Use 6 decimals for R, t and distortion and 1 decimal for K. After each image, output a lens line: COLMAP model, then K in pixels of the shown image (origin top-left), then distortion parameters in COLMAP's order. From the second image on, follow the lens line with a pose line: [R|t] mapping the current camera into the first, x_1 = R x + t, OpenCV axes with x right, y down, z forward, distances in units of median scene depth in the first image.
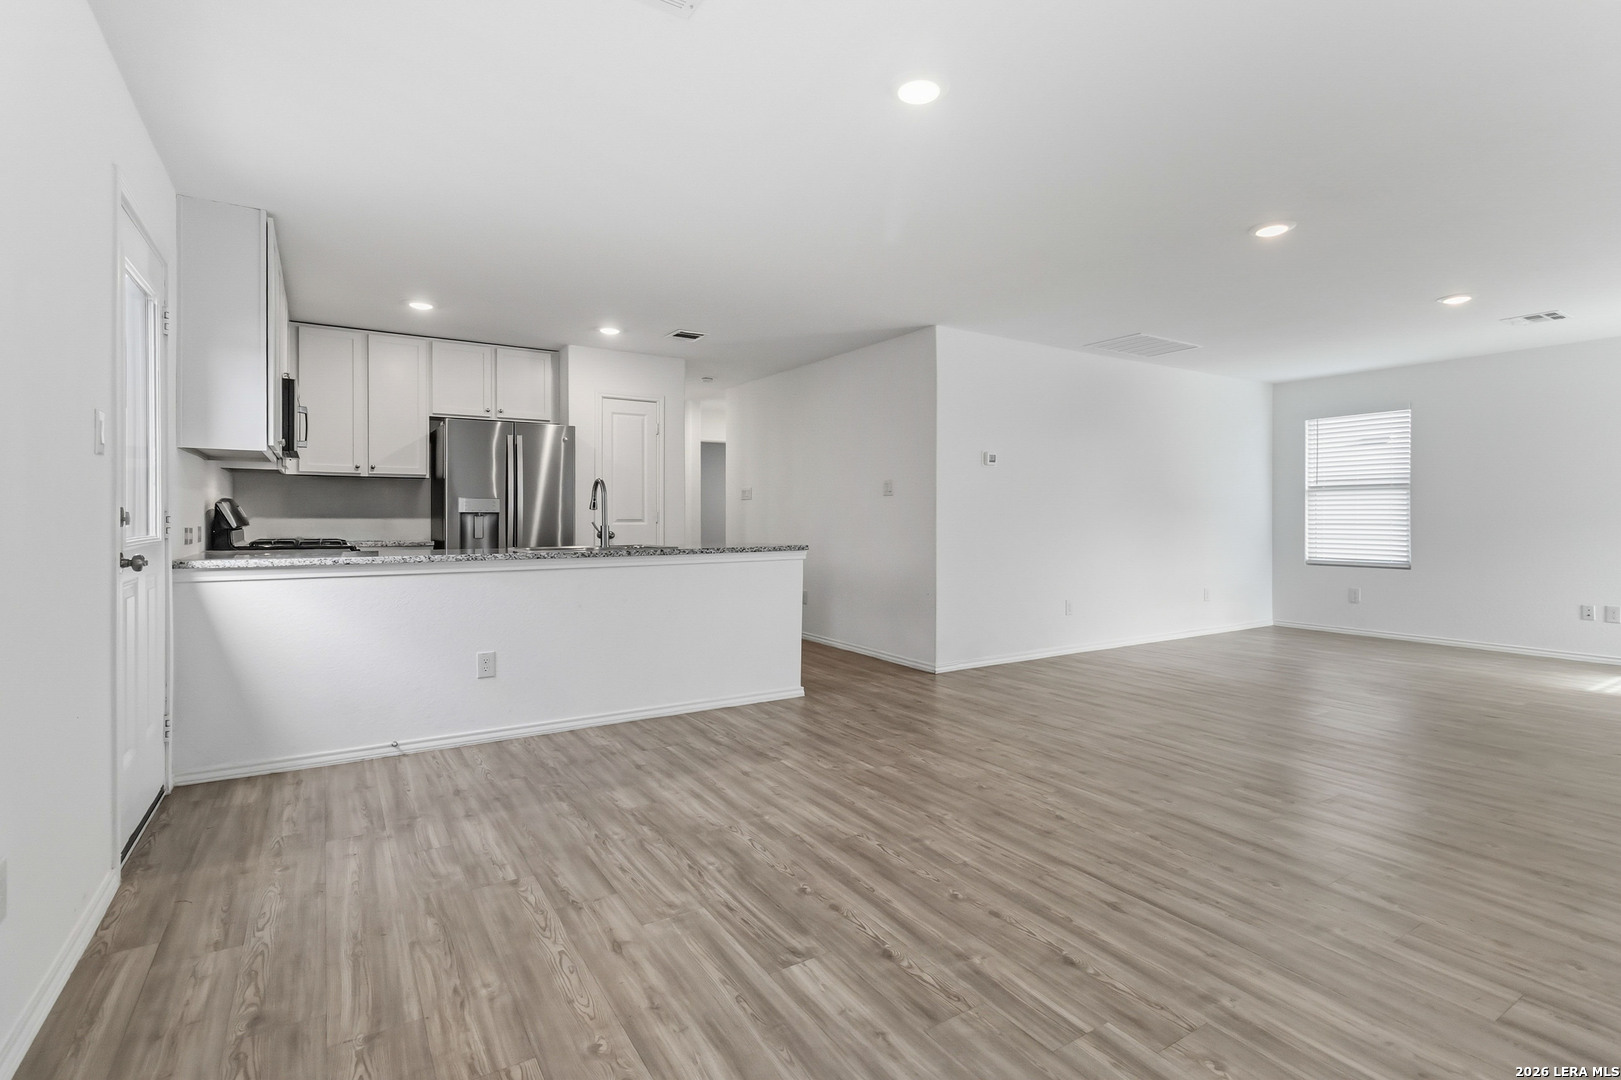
lens RADIAL K [[764.7, 0, 817.5], [0, 764.7, 522.8], [0, 0, 1]] dist [0.004528, 0.000254]
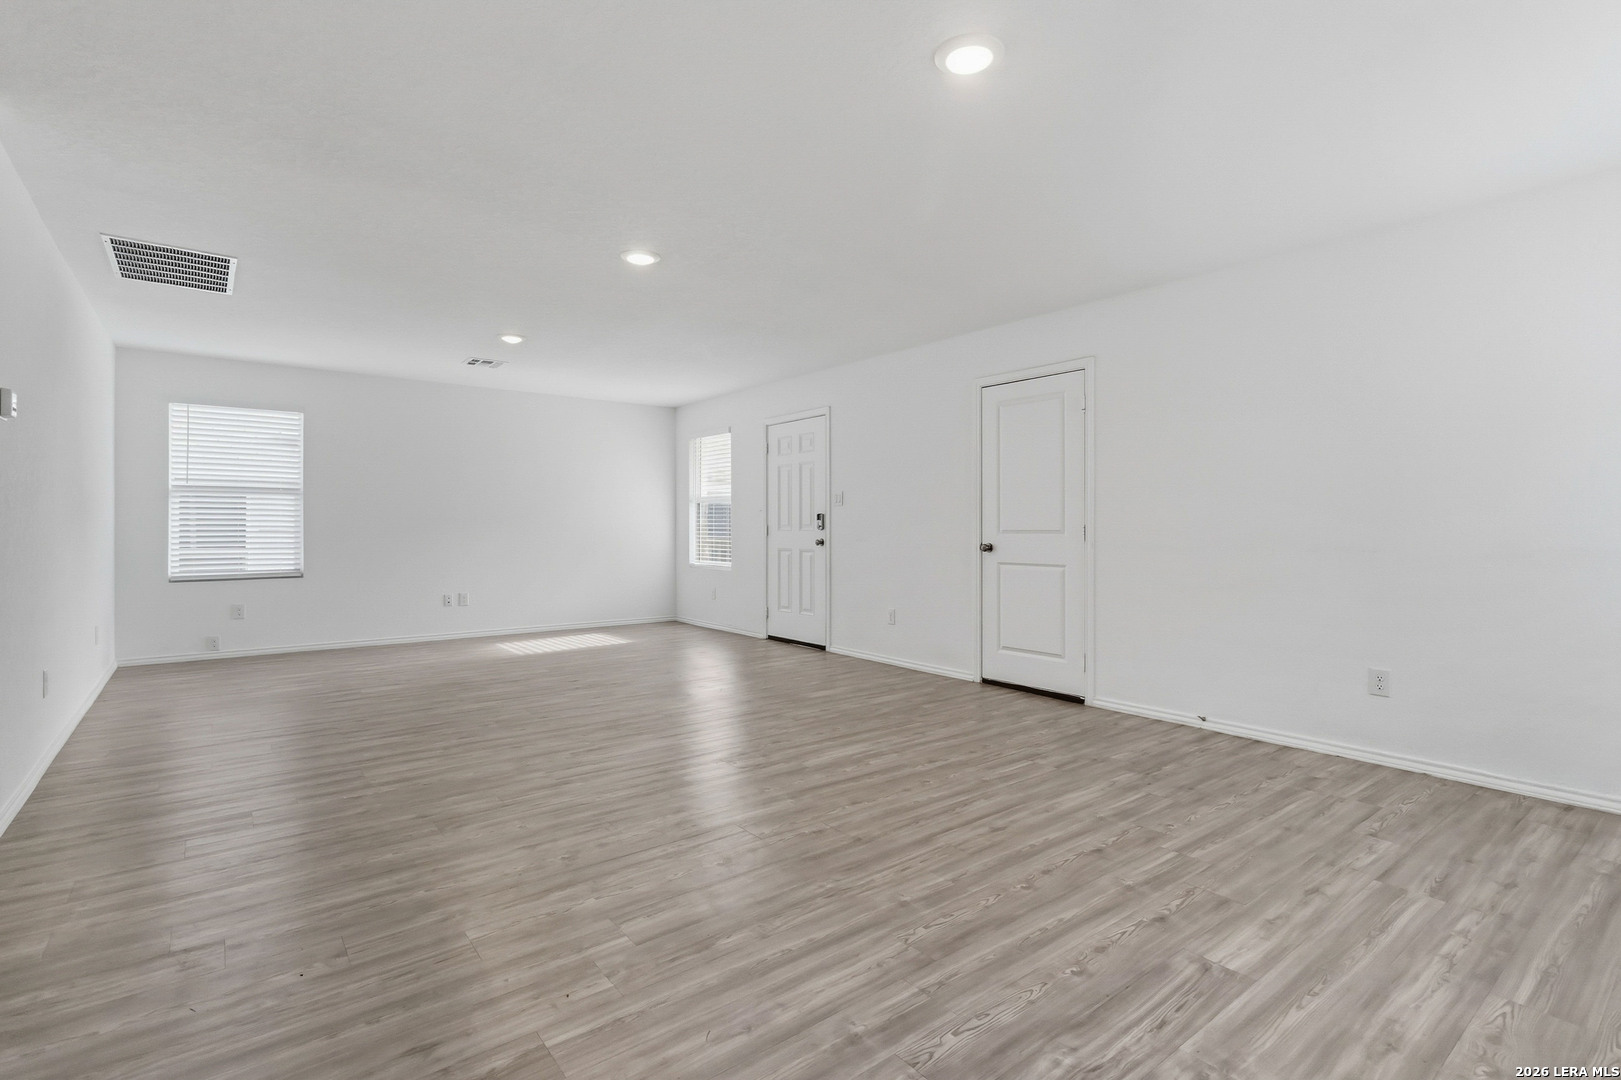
lens RADIAL K [[777.0, 0, 818.1], [0, 777.0, 537.1], [0, 0, 1]] dist [0.005307, 0.001297]
pose [[-0.107452, -0.014804, 0.994100, -0.802947], [0.004642, 0.999871, 0.015391, -0.006562], [-0.994199, 0.006268, -0.107369, 1.337222]]
